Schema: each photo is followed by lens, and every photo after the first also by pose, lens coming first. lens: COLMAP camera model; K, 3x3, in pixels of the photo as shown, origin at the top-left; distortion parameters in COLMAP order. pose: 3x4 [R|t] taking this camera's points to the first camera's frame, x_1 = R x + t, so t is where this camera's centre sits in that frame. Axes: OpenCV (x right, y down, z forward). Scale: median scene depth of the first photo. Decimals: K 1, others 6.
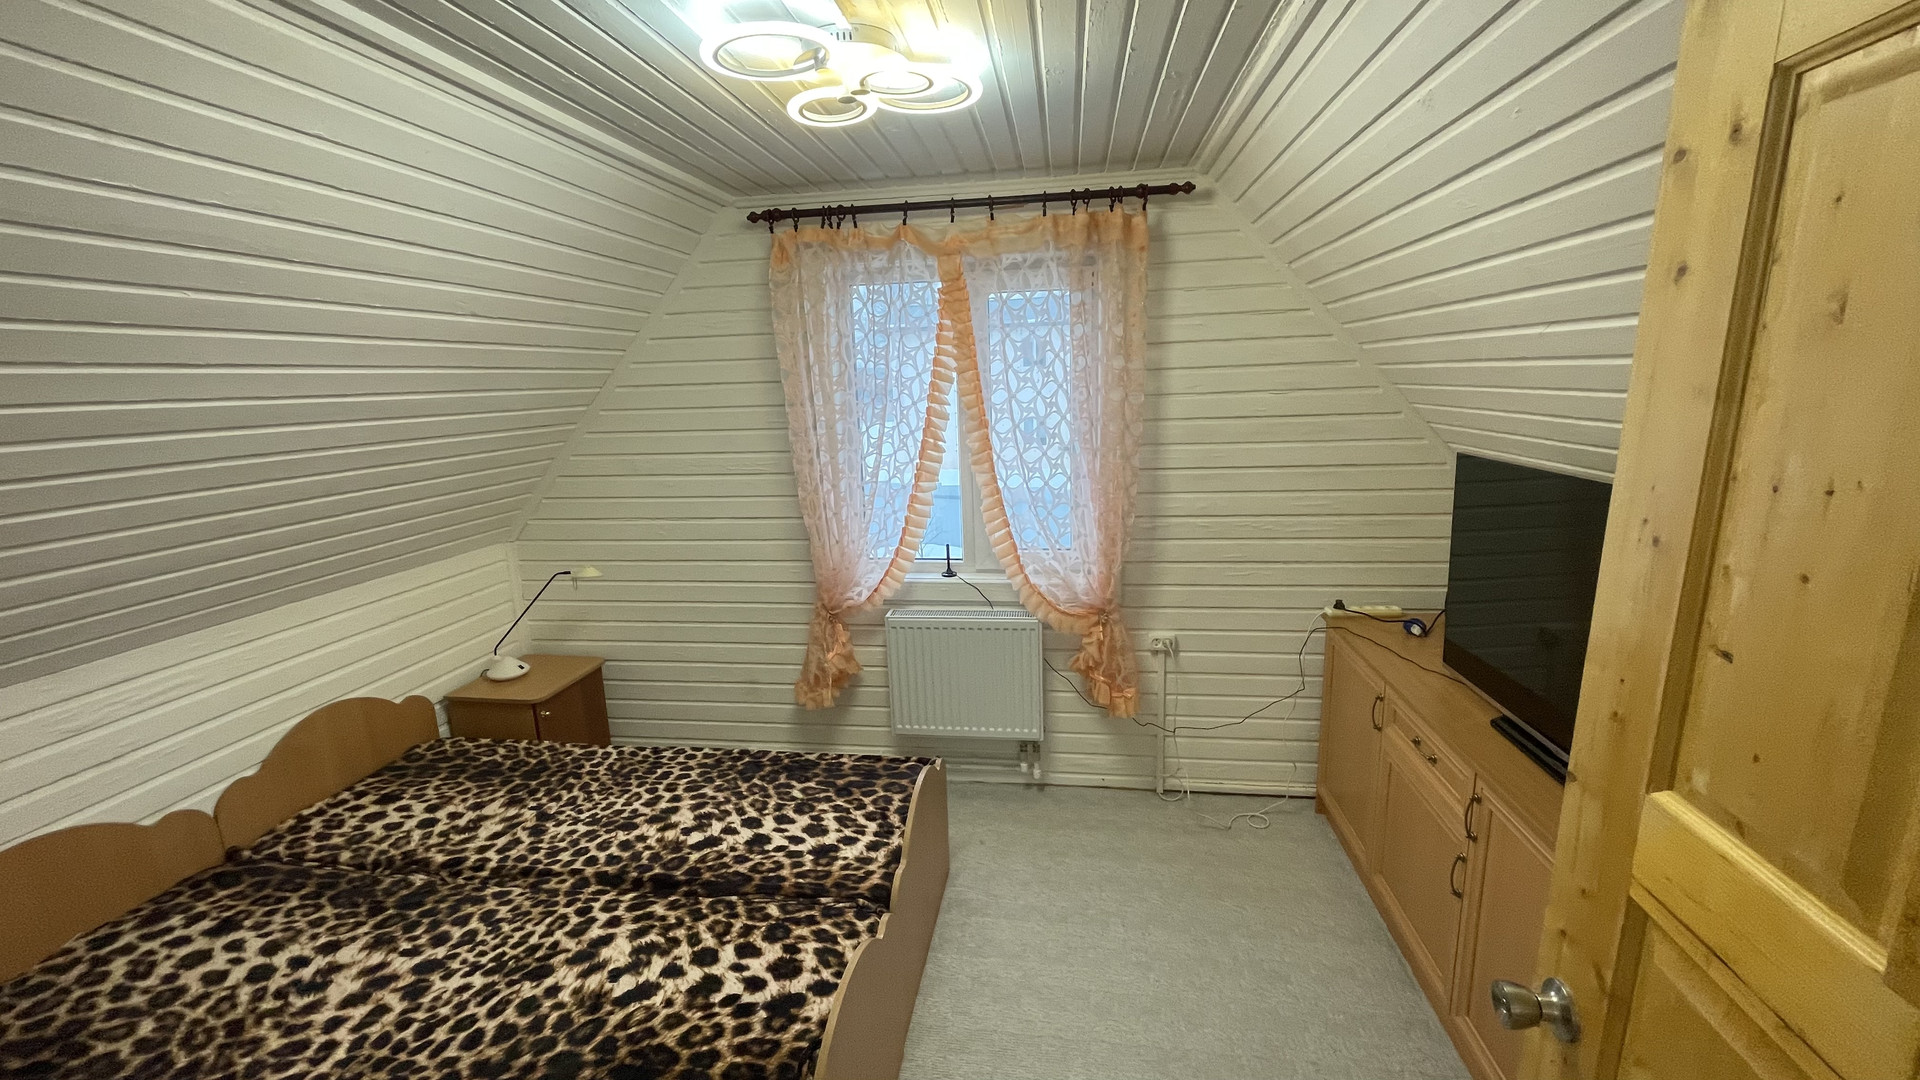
lens RADIAL K [[775.0, 0, 960.0], [0, 775.0, 540.0], [0, 0, 1]] dist [0.000756, -0.000090]
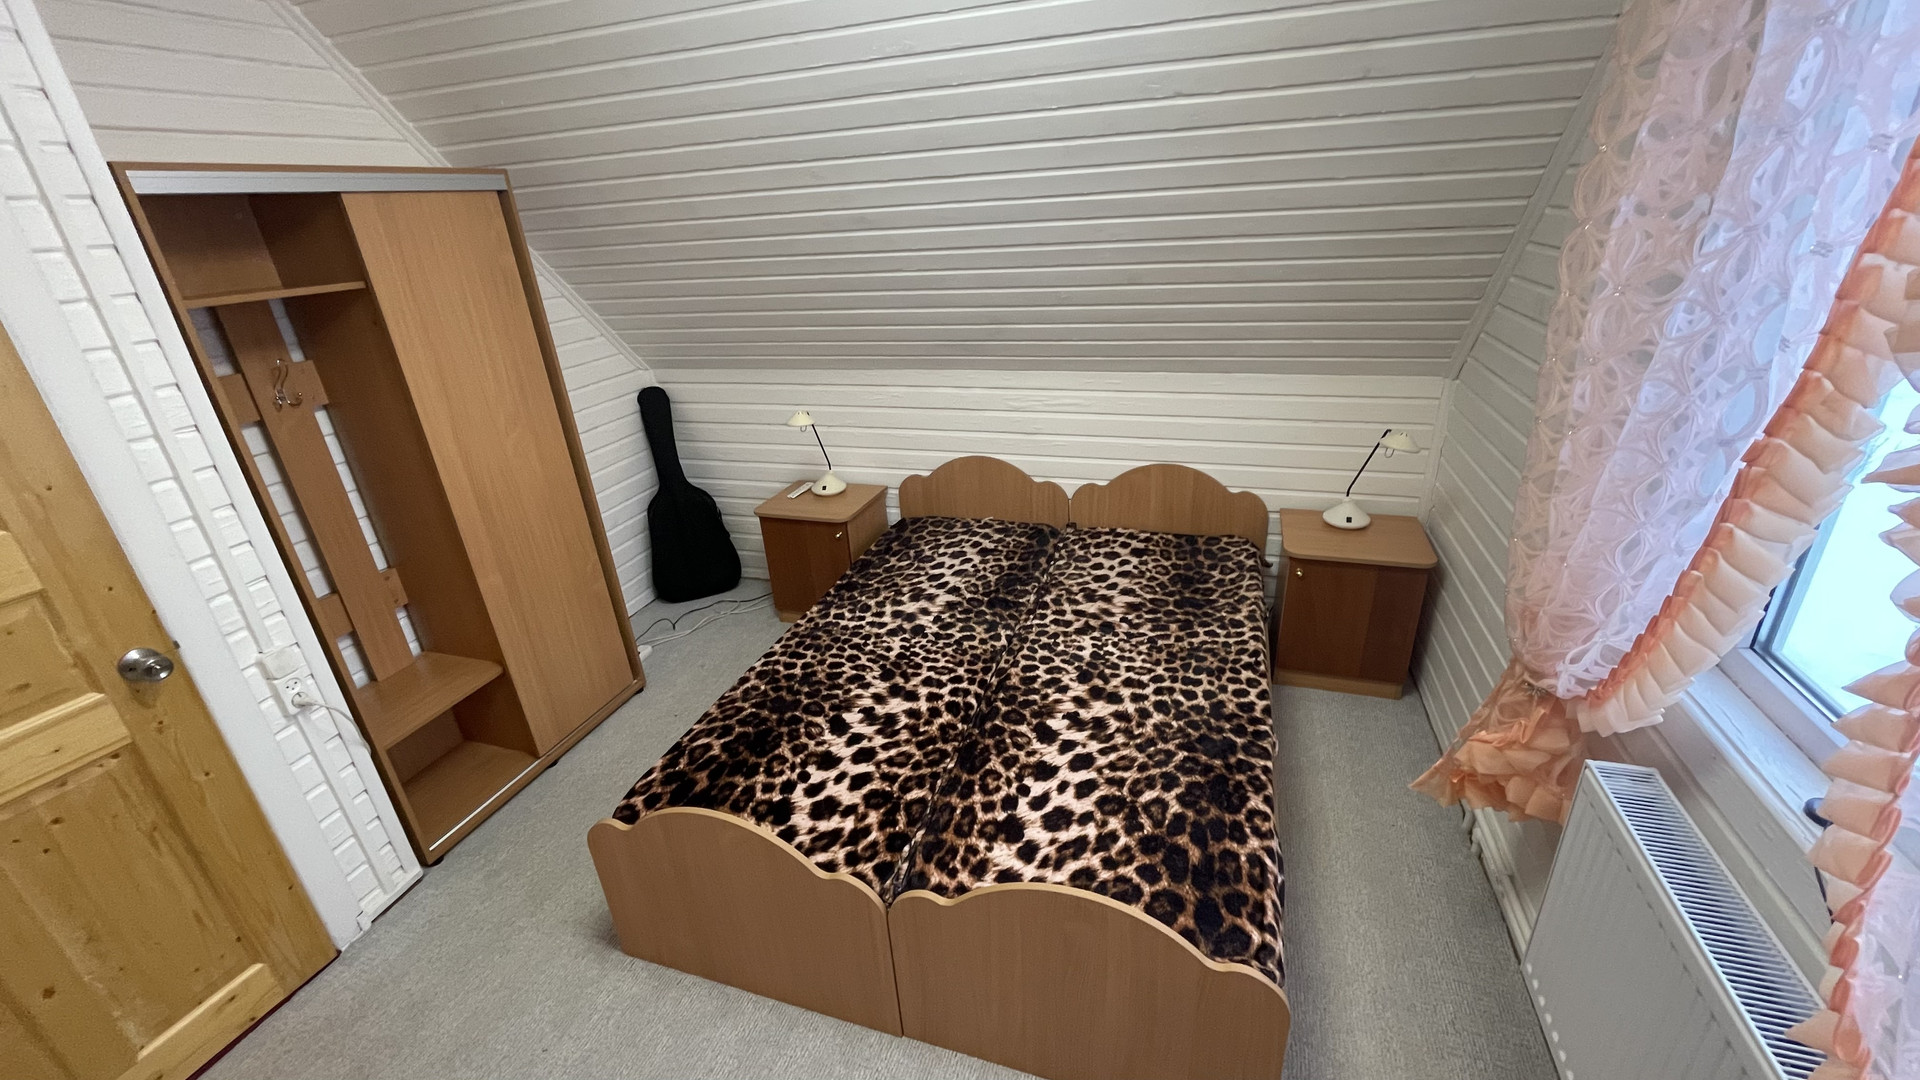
lens RADIAL K [[775.0, 0, 960.0], [0, 775.0, 540.0], [0, 0, 1]] dist [0.000756, -0.000090]
pose [[-0.174022, 0.434913, -0.883497, 0.413313], [-0.141093, 0.876918, 0.459465, -0.222521], [0.974582, 0.204612, -0.091239, 0.964030]]
